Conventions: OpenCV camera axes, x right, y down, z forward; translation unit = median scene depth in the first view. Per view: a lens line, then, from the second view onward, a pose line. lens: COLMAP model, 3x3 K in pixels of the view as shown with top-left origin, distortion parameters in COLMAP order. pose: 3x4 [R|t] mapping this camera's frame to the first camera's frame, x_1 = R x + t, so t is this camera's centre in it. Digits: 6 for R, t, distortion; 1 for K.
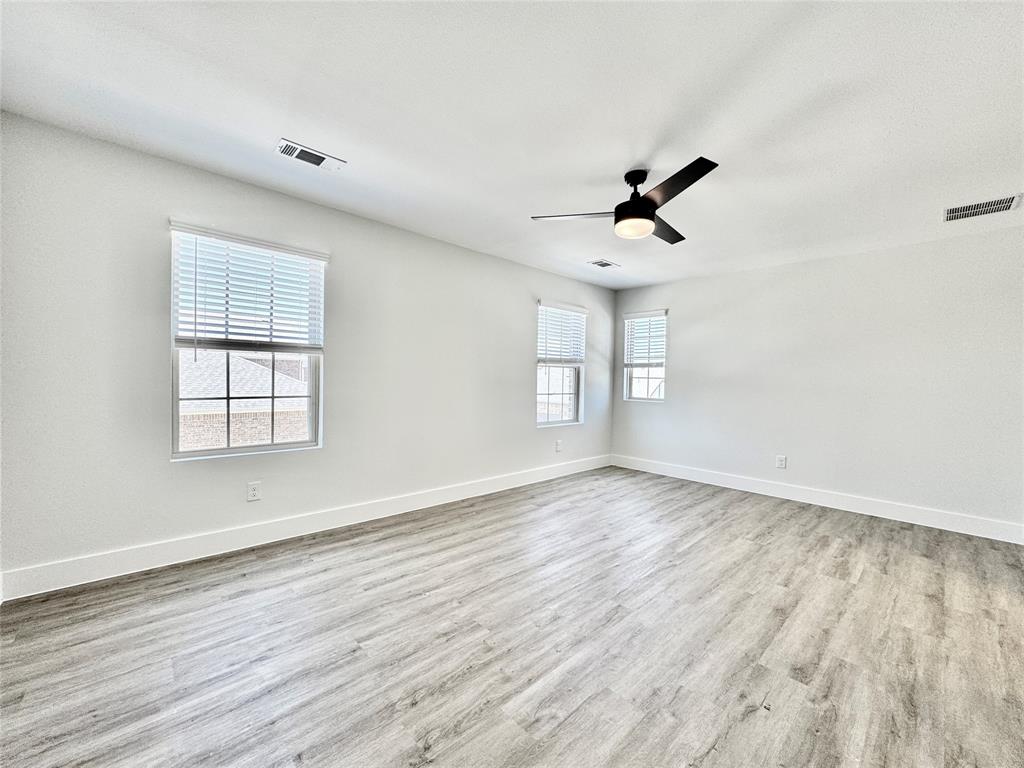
lens RADIAL K [[407.5, 0, 512.0], [0, 407.5, 384.0], [0, 0, 1]] dist [-0.001782, -0.000264]
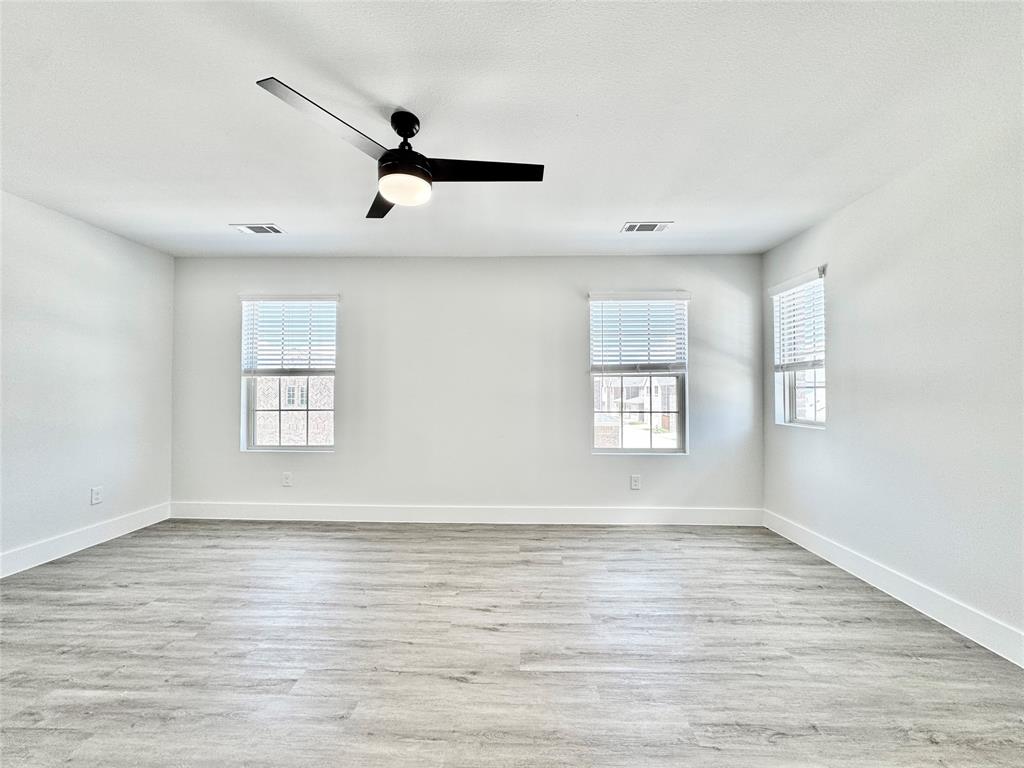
lens RADIAL K [[407.5, 0, 512.0], [0, 407.5, 384.0], [0, 0, 1]] dist [-0.001782, -0.000264]
pose [[0.711598, -0.034923, -0.701718, 0.737780], [0.003539, 0.998929, -0.046126, 0.009980], [0.702578, 0.030340, 0.710960, 0.472923]]
